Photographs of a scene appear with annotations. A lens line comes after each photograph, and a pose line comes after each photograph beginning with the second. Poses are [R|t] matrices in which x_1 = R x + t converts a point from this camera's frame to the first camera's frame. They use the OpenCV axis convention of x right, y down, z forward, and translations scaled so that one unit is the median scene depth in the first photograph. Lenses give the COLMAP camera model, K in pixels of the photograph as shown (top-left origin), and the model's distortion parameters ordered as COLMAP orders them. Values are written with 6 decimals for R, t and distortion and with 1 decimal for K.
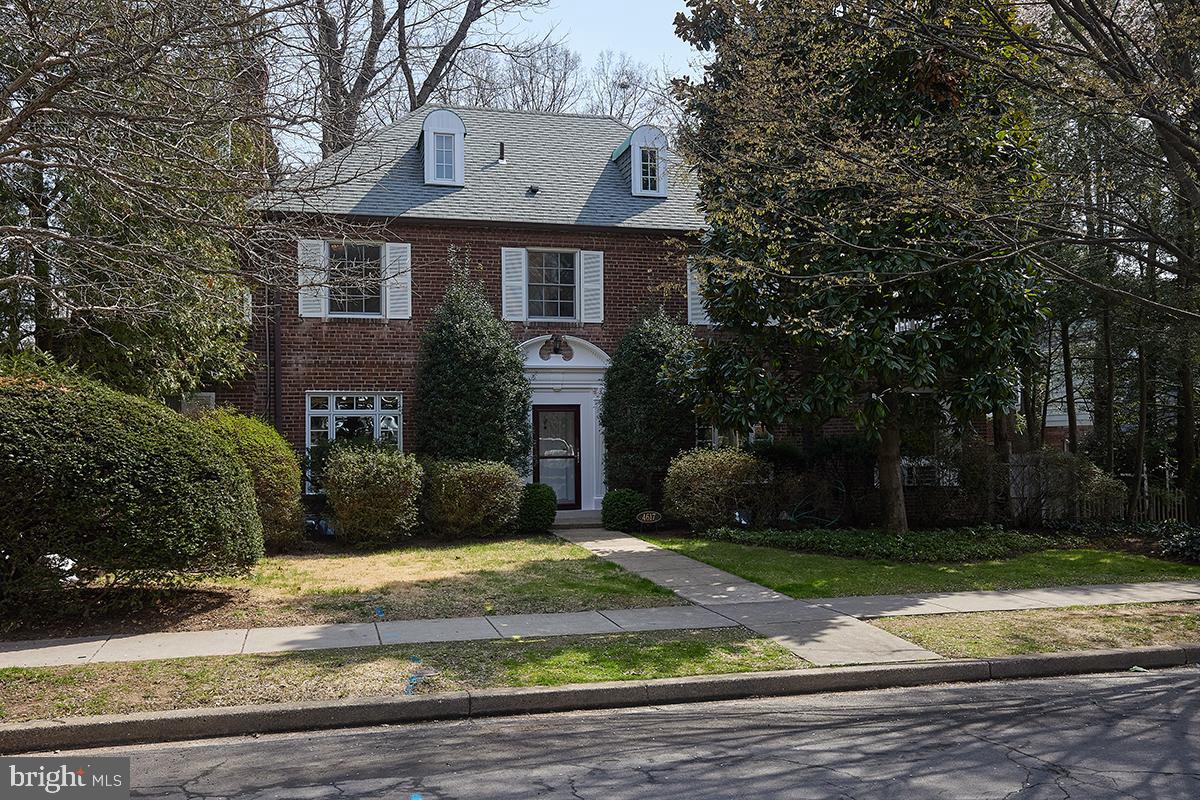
lens RADIAL K [[1080.0, 0, 600.1], [0, 1080.0, 407.6], [0, 0, 1]] dist [0.003185, 0.008152]
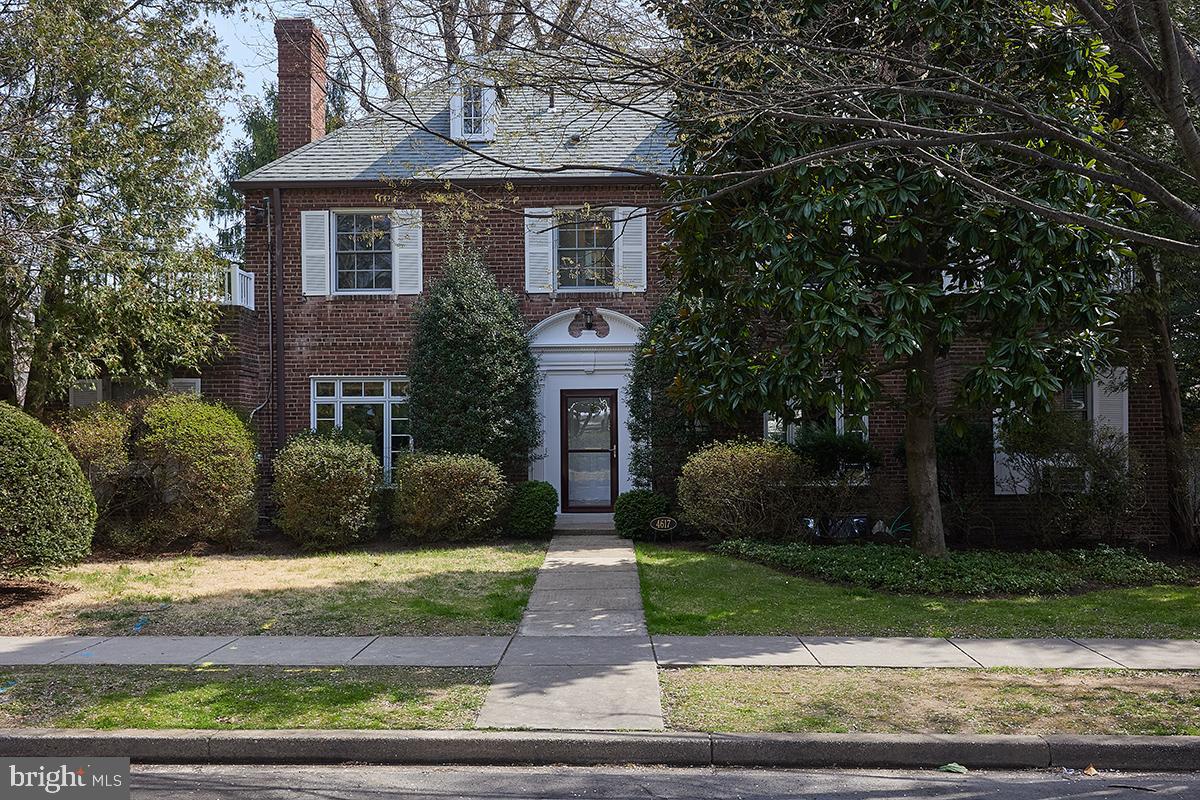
lens RADIAL K [[1200.7, 0, 599.9], [0, 1200.7, 393.4], [0, 0, 1]] dist [0.022191, 0.000000]
pose [[0.952995, -0.005427, -0.302937, 0.271357], [0.006822, 0.999970, 0.003545, -0.002570], [0.302909, -0.005445, 0.953004, 0.099017]]
